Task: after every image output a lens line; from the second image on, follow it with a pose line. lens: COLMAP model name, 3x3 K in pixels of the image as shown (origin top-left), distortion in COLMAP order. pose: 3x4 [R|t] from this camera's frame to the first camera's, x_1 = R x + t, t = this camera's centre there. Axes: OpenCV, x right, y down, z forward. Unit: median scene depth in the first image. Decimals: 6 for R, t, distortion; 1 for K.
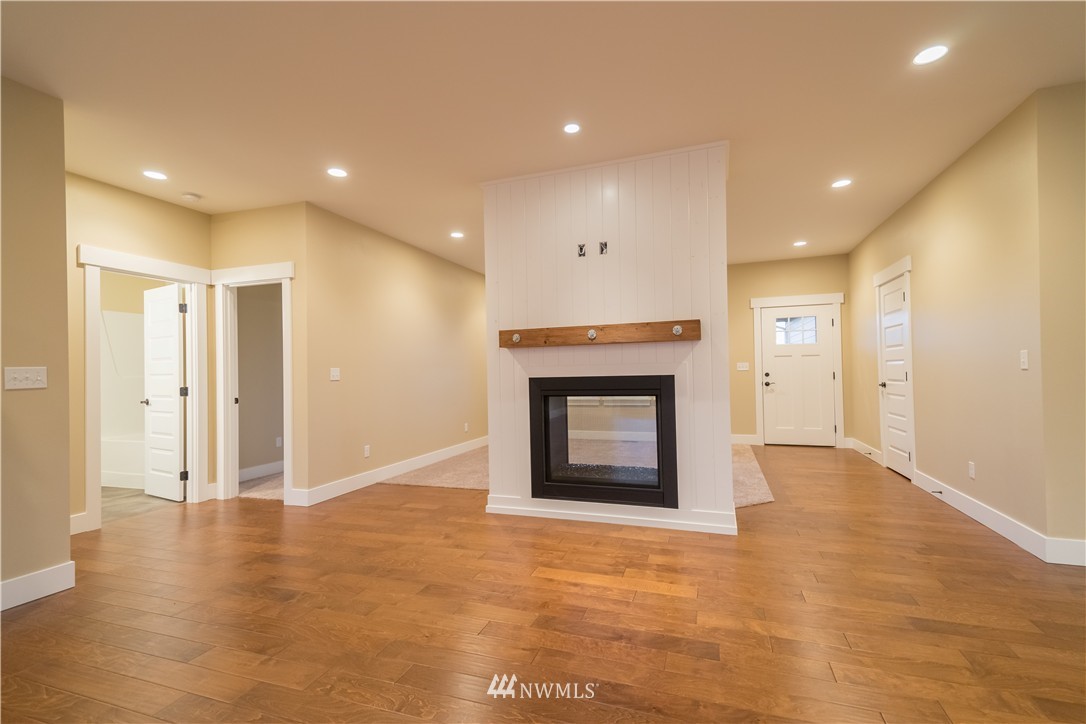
lens RADIAL K [[480.3, 0, 542.9], [0, 480.3, 366.3], [0, 0, 1]] dist [0.037090, -0.006458]
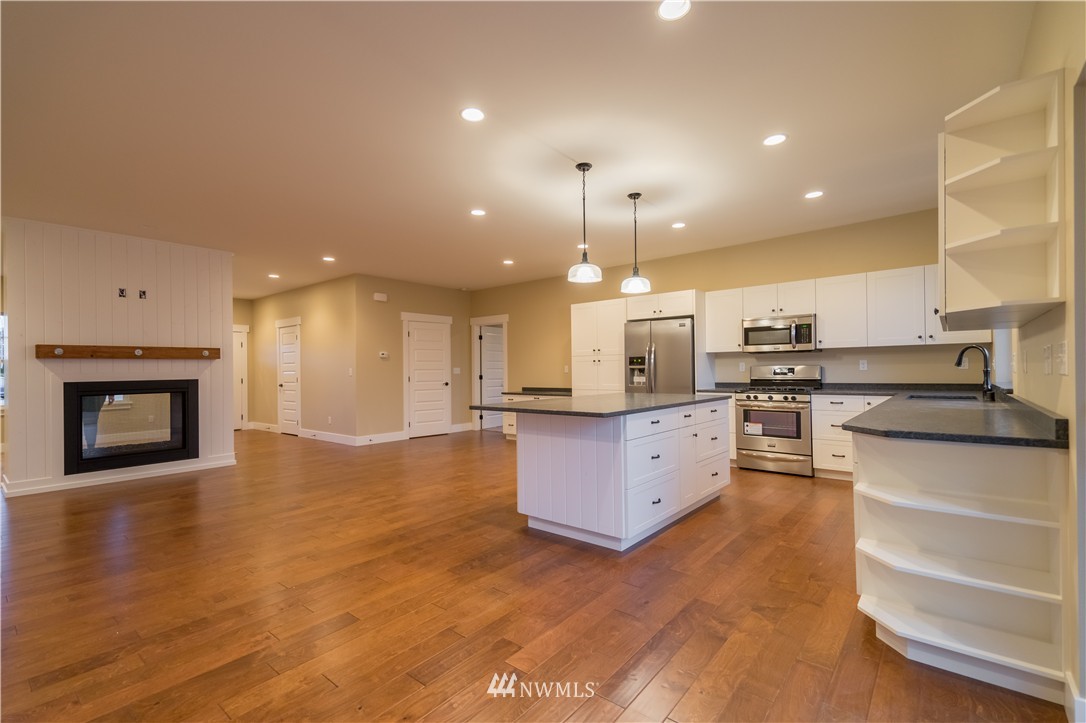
lens RADIAL K [[480.3, 0, 550.0], [0, 480.3, 366.3], [0, 0, 1]] dist [0.037090, -0.006458]
pose [[0.342159, 0.021119, 0.939405, -0.582080], [-0.003528, 0.999769, -0.021191, 0.002951], [-0.939635, 0.003936, 0.342154, -0.473273]]
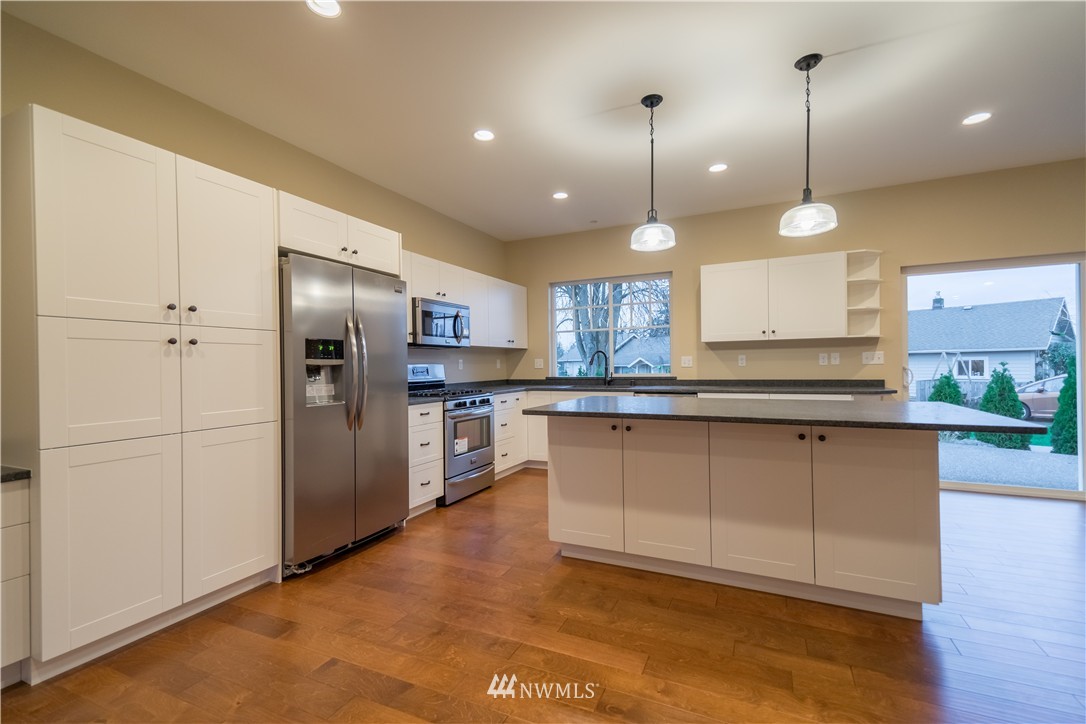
lens RADIAL K [[480.3, 0, 546.0], [0, 480.3, 363.9], [0, 0, 1]] dist [0.037090, -0.006458]
pose [[-0.995090, 0.031536, 0.093811, 0.293910], [0.030321, 0.999437, -0.014349, -0.004478], [-0.094211, -0.011434, -0.995487, 0.214022]]
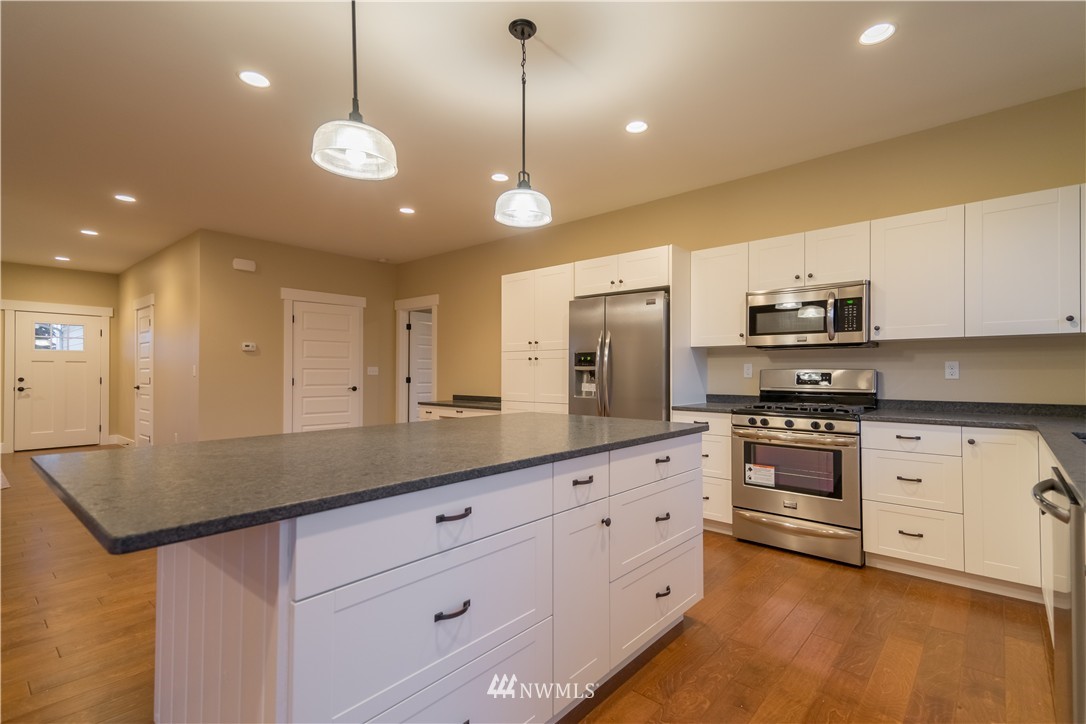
lens RADIAL K [[502.6, 0, 563.7], [0, 502.6, 367.2], [0, 0, 1]] dist [0.034917, -0.008182]
pose [[0.355316, 0.027979, 0.934327, -0.163321], [-0.017629, 0.999575, -0.023229, -0.003909], [-0.934580, -0.008218, 0.355658, -0.519751]]
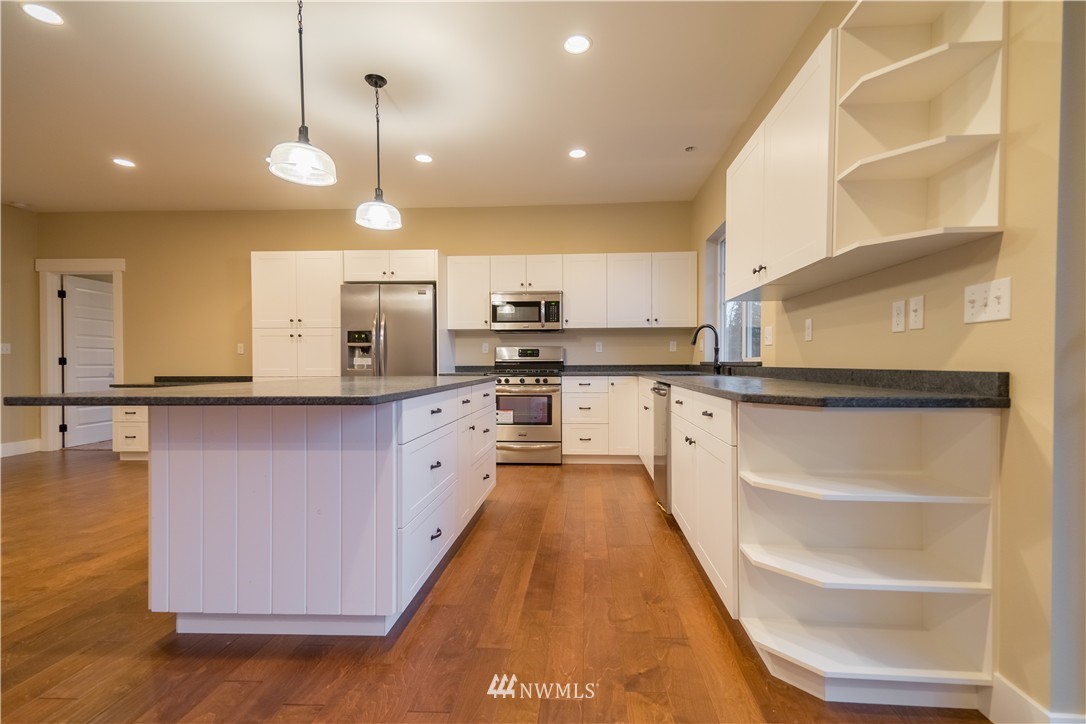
lens RADIAL K [[480.3, 0, 552.7], [0, 480.3, 370.9], [0, 0, 1]] dist [0.037090, -0.006458]
pose [[-0.274315, 0.000122, 0.961640, -0.361362], [-0.002012, 0.999998, -0.000701, 0.026936], [-0.961638, -0.002127, -0.274314, -0.371362]]
